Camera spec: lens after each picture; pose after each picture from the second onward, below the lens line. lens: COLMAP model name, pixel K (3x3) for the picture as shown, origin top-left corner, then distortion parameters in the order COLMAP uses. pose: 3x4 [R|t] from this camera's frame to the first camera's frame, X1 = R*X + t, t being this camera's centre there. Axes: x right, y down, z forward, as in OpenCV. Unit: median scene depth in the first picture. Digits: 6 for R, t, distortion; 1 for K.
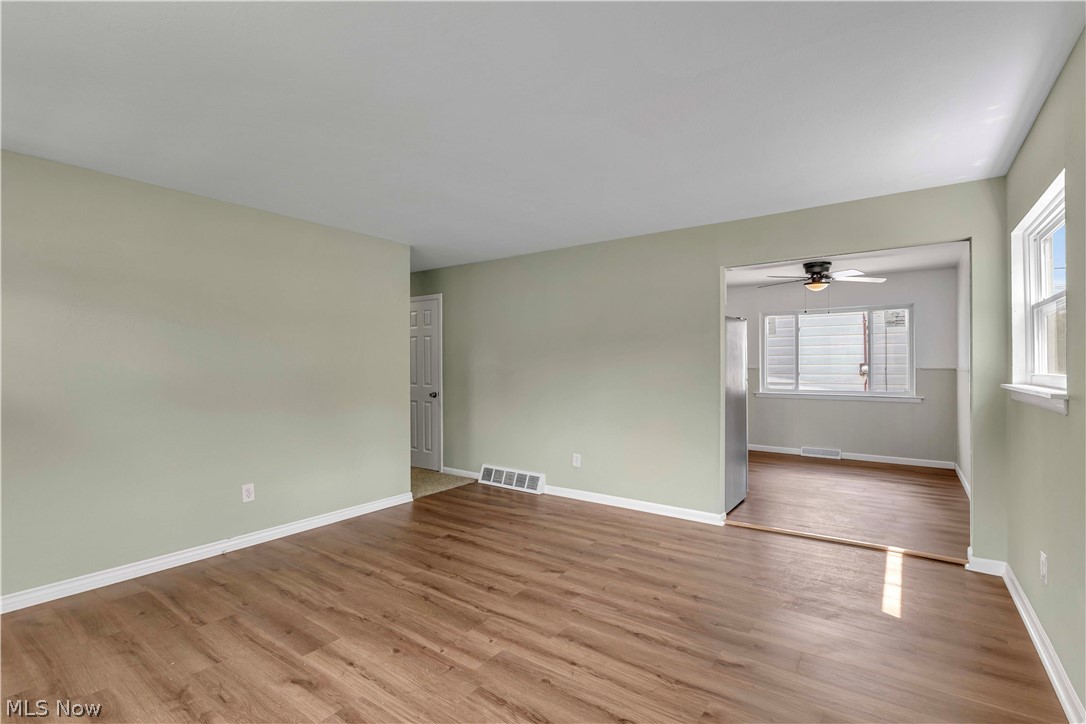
lens RADIAL K [[486.4, 0, 542.0], [0, 486.4, 356.9], [0, 0, 1]] dist [0.006261, 0.000735]
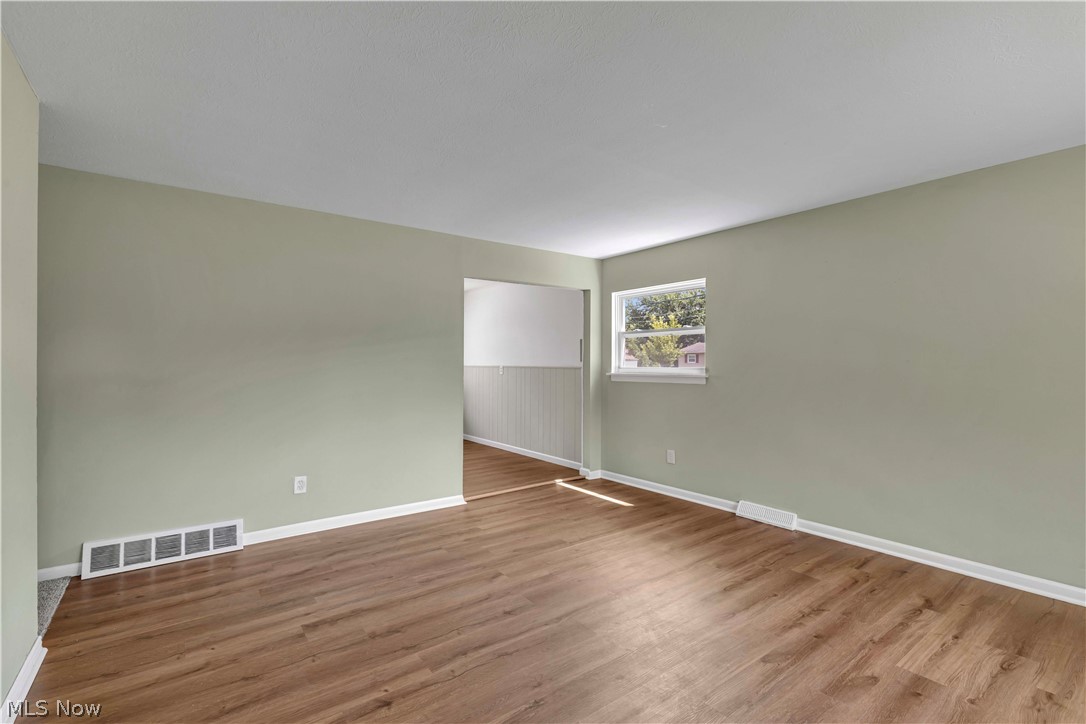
lens RADIAL K [[486.4, 0, 542.8], [0, 486.4, 362.1], [0, 0, 1]] dist [0.006261, 0.000735]
pose [[0.309239, 0.009252, 0.950940, -0.716641], [-0.018557, 0.999821, -0.003693, 0.016766], [-0.950803, -0.016505, 0.309355, 0.517956]]
